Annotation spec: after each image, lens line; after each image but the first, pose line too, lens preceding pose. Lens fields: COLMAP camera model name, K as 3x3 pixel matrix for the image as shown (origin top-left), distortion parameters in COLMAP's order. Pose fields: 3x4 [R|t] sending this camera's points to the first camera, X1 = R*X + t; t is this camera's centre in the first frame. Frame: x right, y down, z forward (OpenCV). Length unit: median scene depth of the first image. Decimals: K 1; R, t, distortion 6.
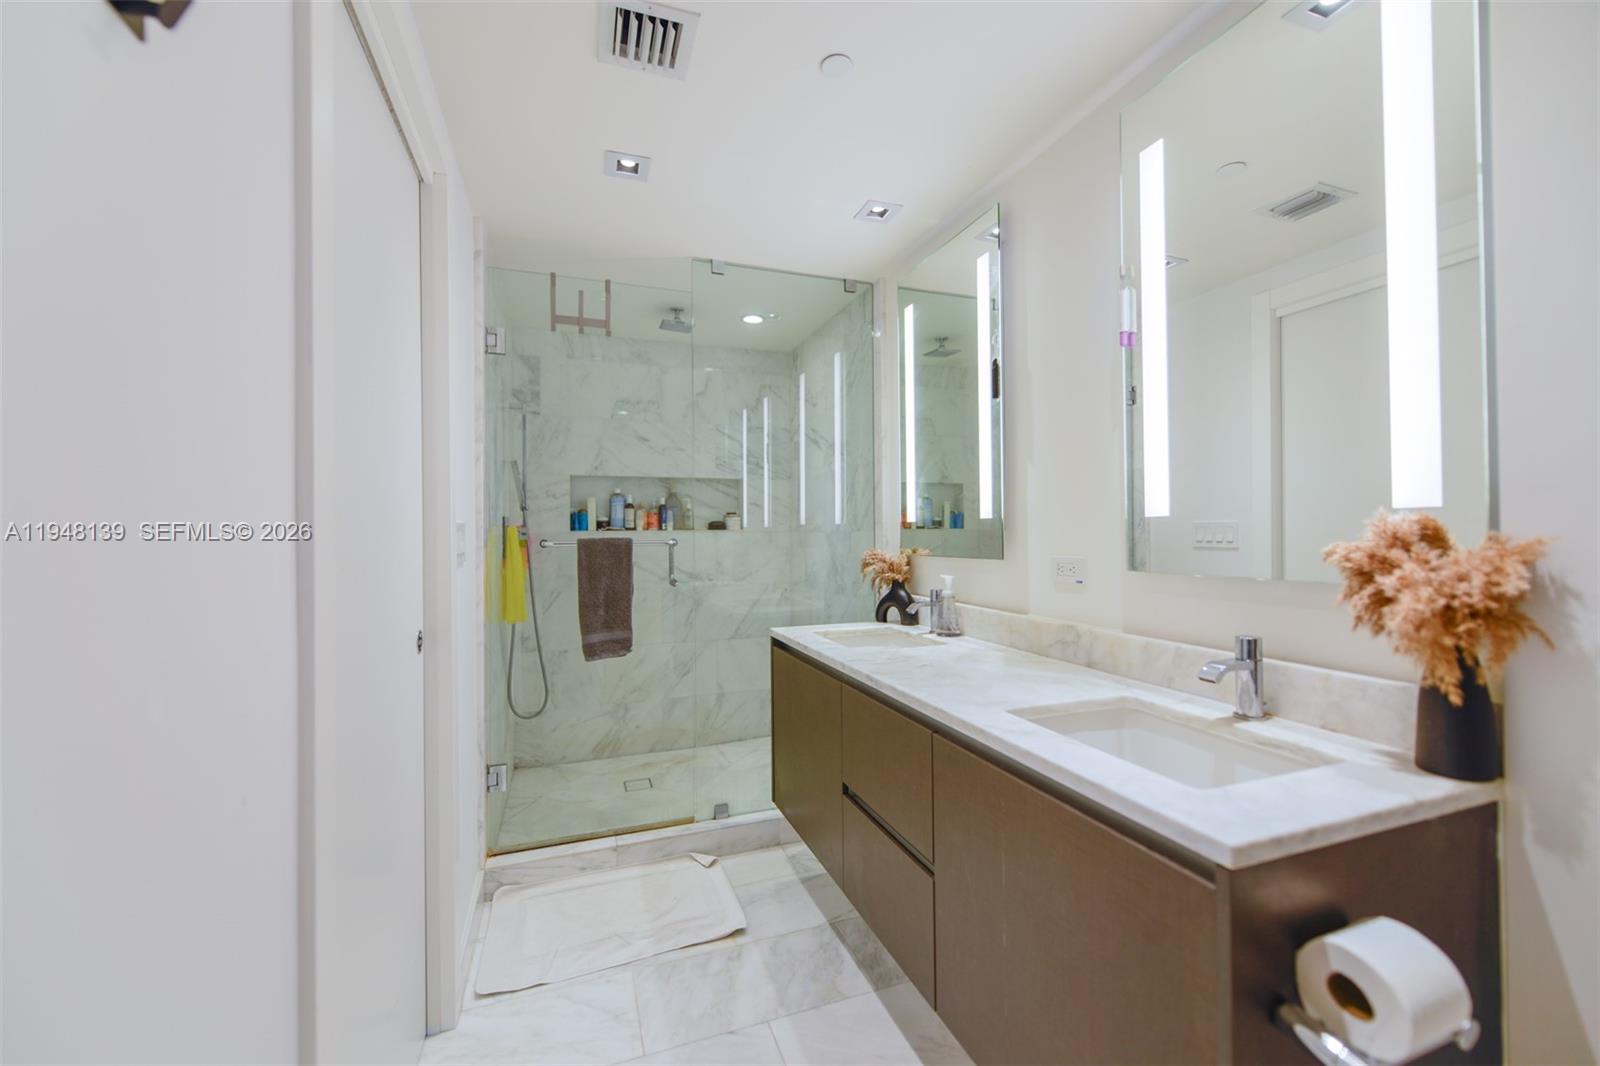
lens RADIAL K [[640.9, 0, 791.7], [0, 640.9, 526.3], [0, 0, 1]] dist [0.011878, -0.004973]
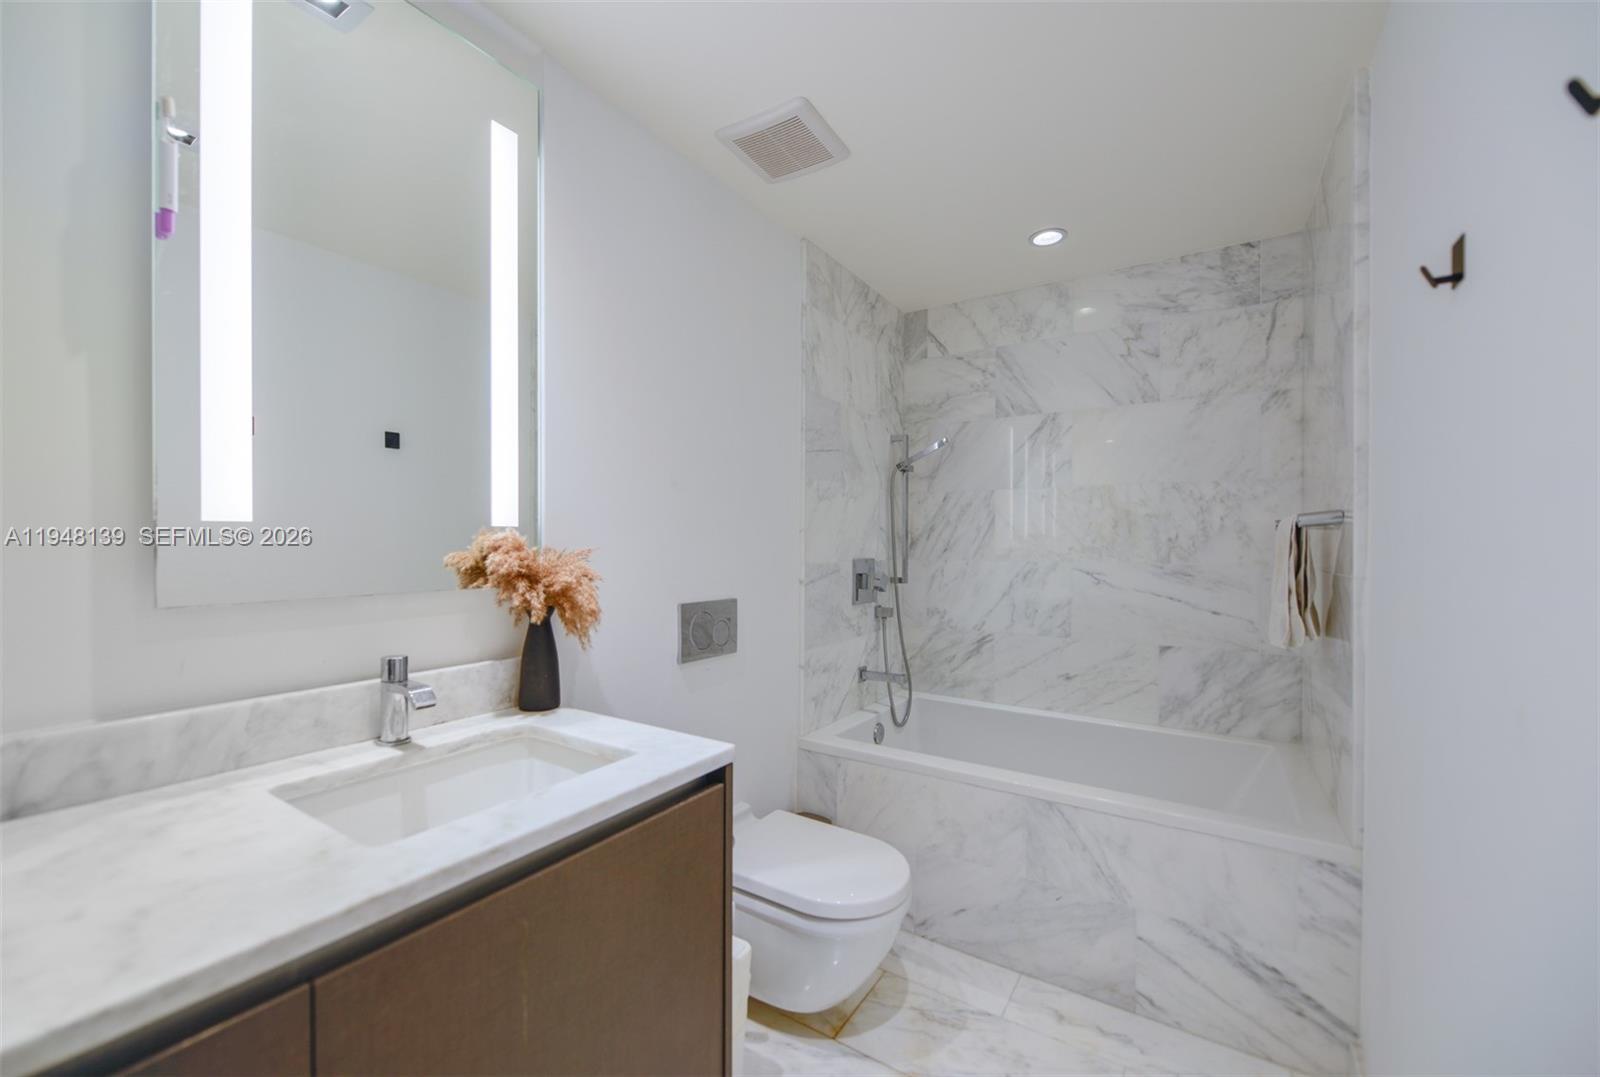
lens RADIAL K [[650.0, 0, 796.1], [0, 650.0, 545.0], [0, 0, 1]] dist [0.015329, -0.009164]
pose [[-0.618758, -0.000263, 0.785581, -0.427546], [-0.012252, 0.999882, -0.009315, 0.011686], [-0.785486, -0.015389, -0.618688, 1.215175]]
